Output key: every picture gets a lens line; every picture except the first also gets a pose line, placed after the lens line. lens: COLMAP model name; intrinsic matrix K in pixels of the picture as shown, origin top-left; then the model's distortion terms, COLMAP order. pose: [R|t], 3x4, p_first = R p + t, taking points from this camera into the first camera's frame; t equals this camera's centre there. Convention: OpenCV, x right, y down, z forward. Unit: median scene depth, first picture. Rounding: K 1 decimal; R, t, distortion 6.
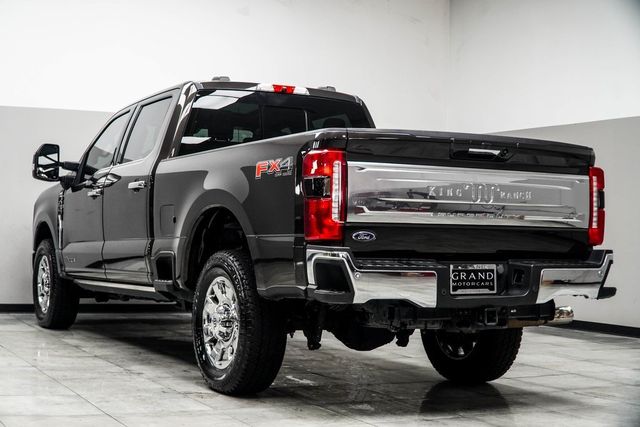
lens RADIAL K [[1075.0, 0, 320.0], [0, 1075.0, 213.5], [0, 0, 1]] dist [-0.243566, -0.064617]
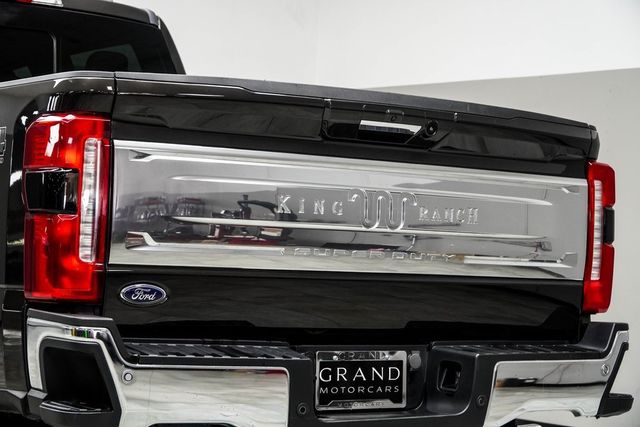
lens RADIAL K [[1712.9, 0, 320.0], [0, 1712.9, 213.5], [0, 0, 1]] dist [-0.474075, -0.290860]
pose [[0.990621, 0.027400, 0.133860, 0.014770], [-0.027756, 0.999614, 0.000794, -0.017067], [-0.133786, -0.004502, 0.991000, 0.208492]]
